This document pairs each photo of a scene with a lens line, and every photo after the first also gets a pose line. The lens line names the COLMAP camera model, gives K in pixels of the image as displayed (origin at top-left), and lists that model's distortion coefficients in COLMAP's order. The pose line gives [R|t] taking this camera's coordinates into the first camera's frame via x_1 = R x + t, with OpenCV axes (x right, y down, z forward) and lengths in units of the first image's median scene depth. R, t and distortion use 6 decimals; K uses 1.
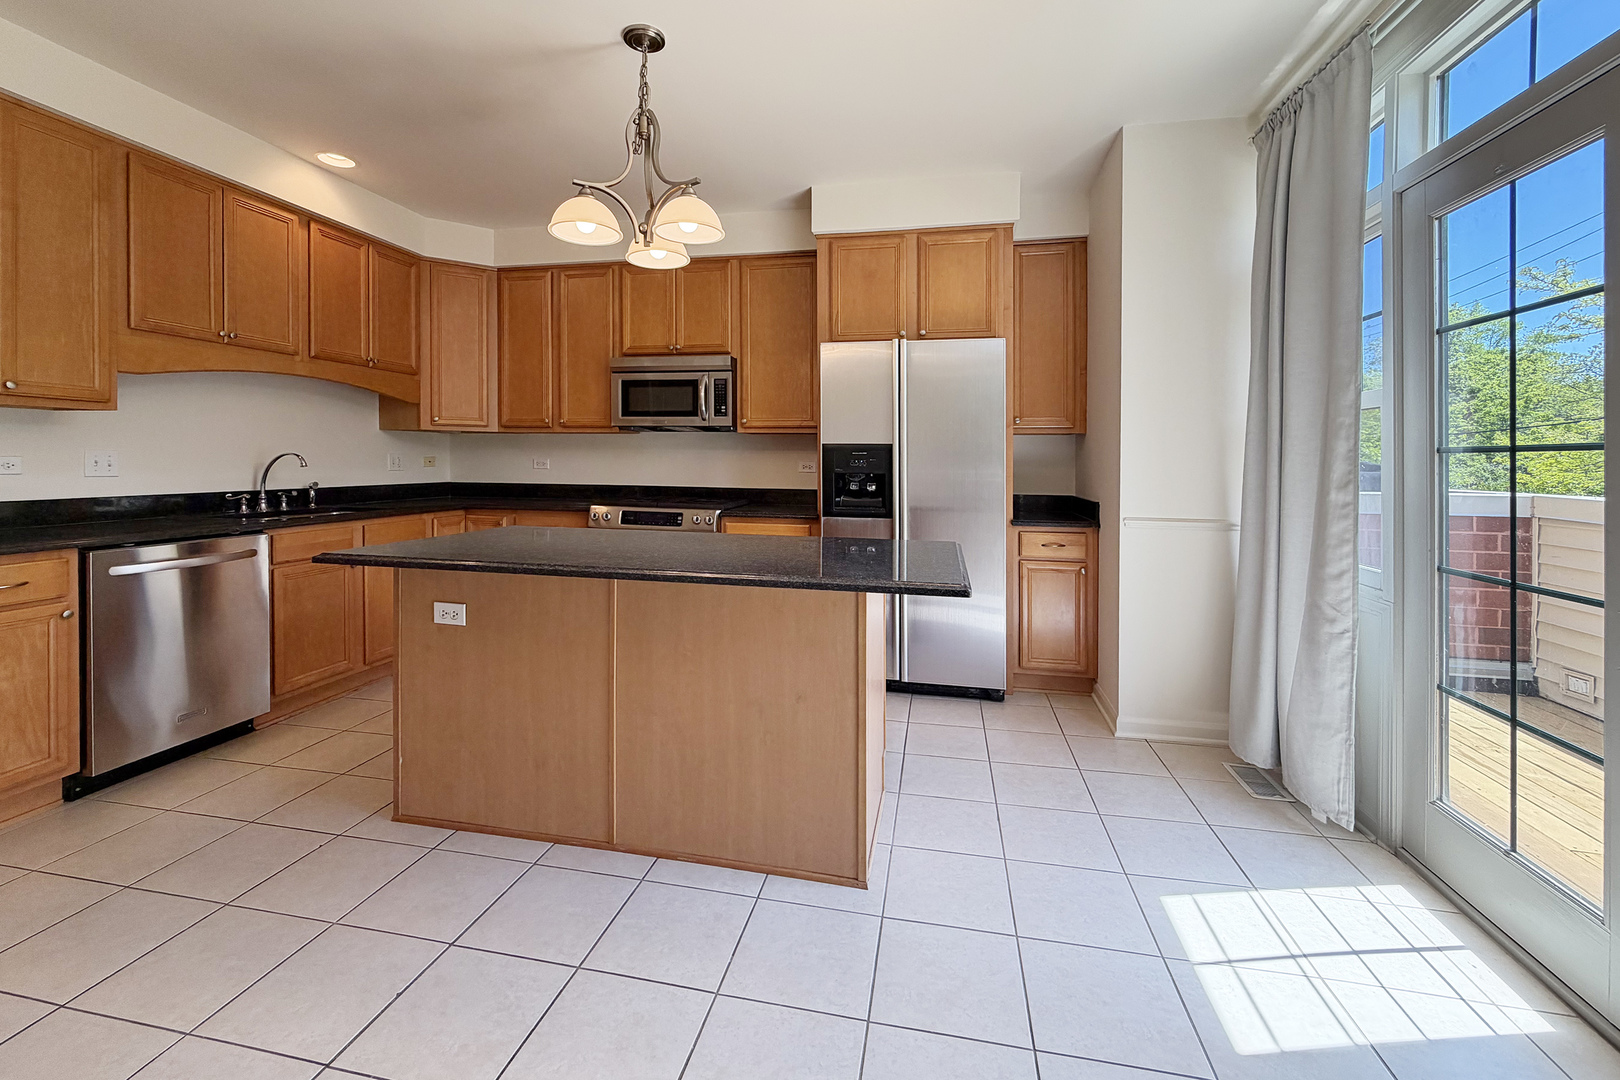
lens RADIAL K [[618.3, 0, 897.4], [0, 618.3, 463.0], [0, 0, 1]] dist [-0.000697, 0.000039]
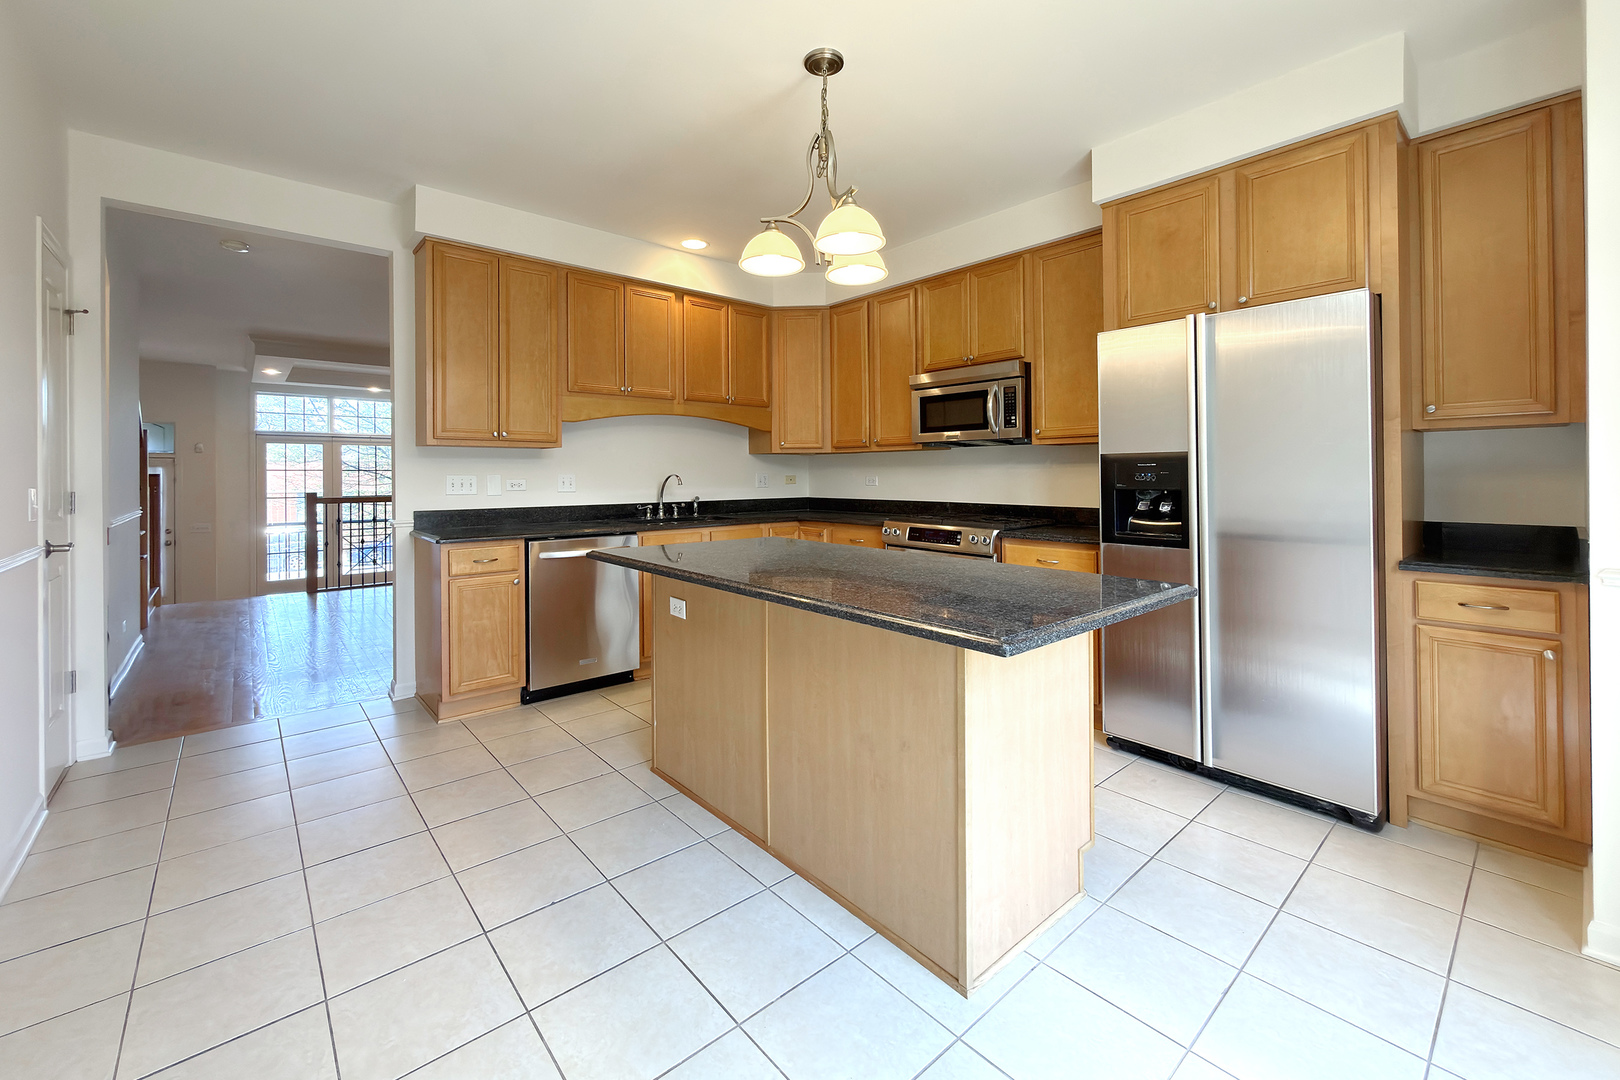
lens RADIAL K [[664.8, 0, 821.9], [0, 664.8, 474.1], [0, 0, 1]] dist [-0.000169, 0.000274]
pose [[0.798187, -0.014116, -0.602244, 0.114912], [0.010157, 0.999899, -0.009975, 0.000871], [0.602324, 0.001845, 0.798250, 0.061097]]
